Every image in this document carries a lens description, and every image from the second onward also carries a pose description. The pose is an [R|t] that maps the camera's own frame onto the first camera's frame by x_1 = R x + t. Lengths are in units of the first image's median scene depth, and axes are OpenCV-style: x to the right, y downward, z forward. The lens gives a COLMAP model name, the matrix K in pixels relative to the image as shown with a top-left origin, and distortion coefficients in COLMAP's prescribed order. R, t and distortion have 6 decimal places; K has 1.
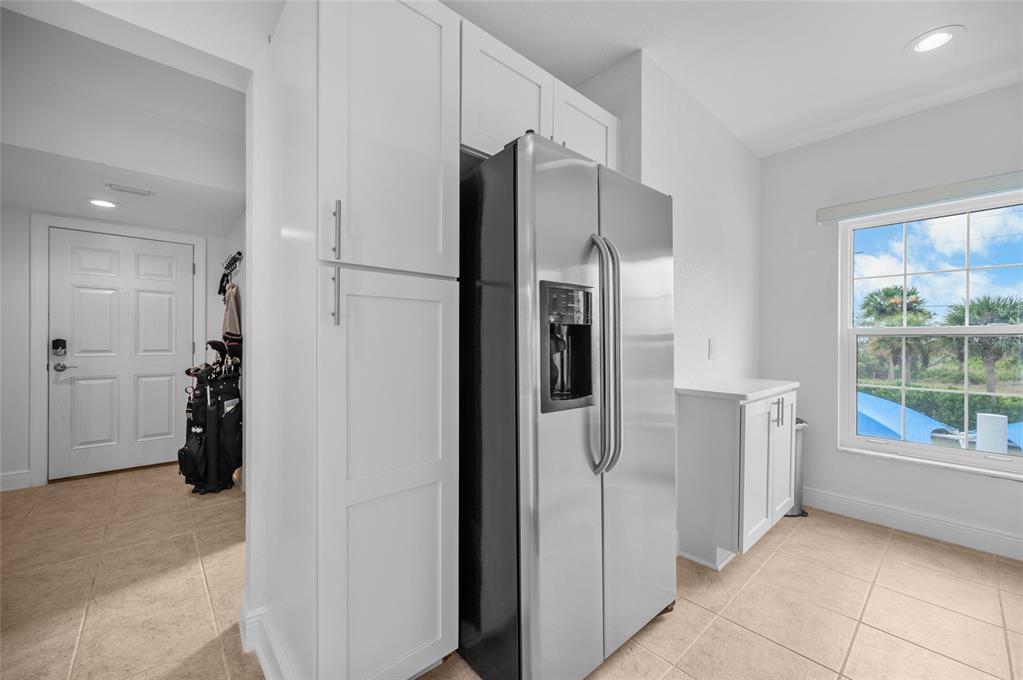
lens RADIAL K [[407.7, 0, 514.6], [0, 407.7, 339.0], [0, 0, 1]] dist [0.000104, 0.000005]
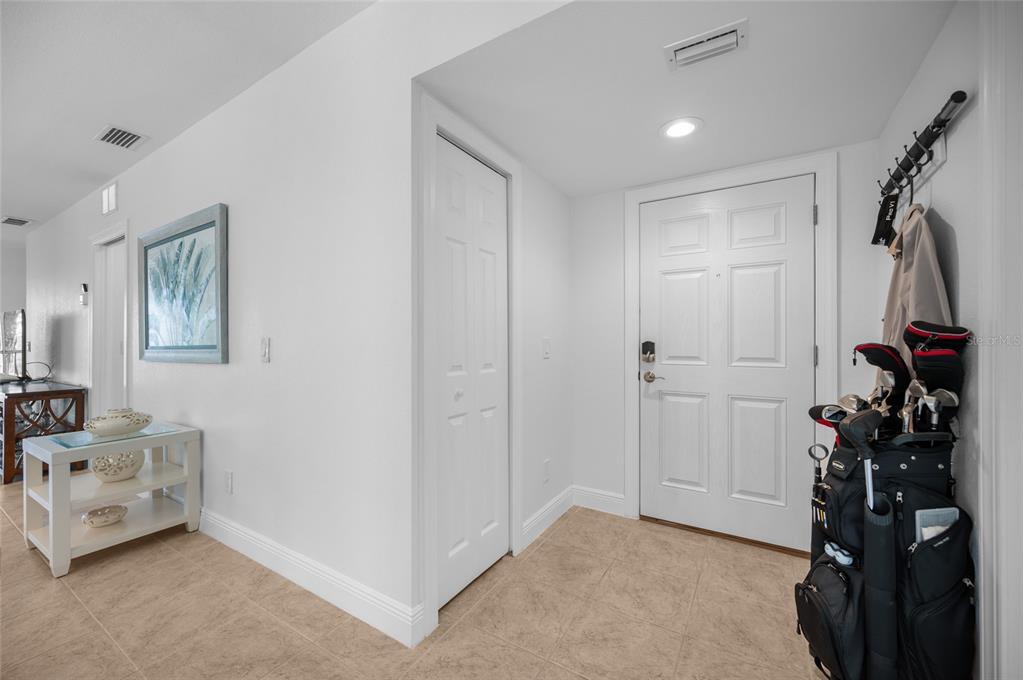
lens RADIAL K [[397.3, 0, 509.0], [0, 397.3, 342.6], [0, 0, 1]] dist [0.001092, 0.000103]
pose [[0.278261, -0.001763, -0.960504, -0.451286], [0.001788, 0.999998, -0.001318, 0.002712], [0.960504, -0.001351, 0.278263, 0.527624]]
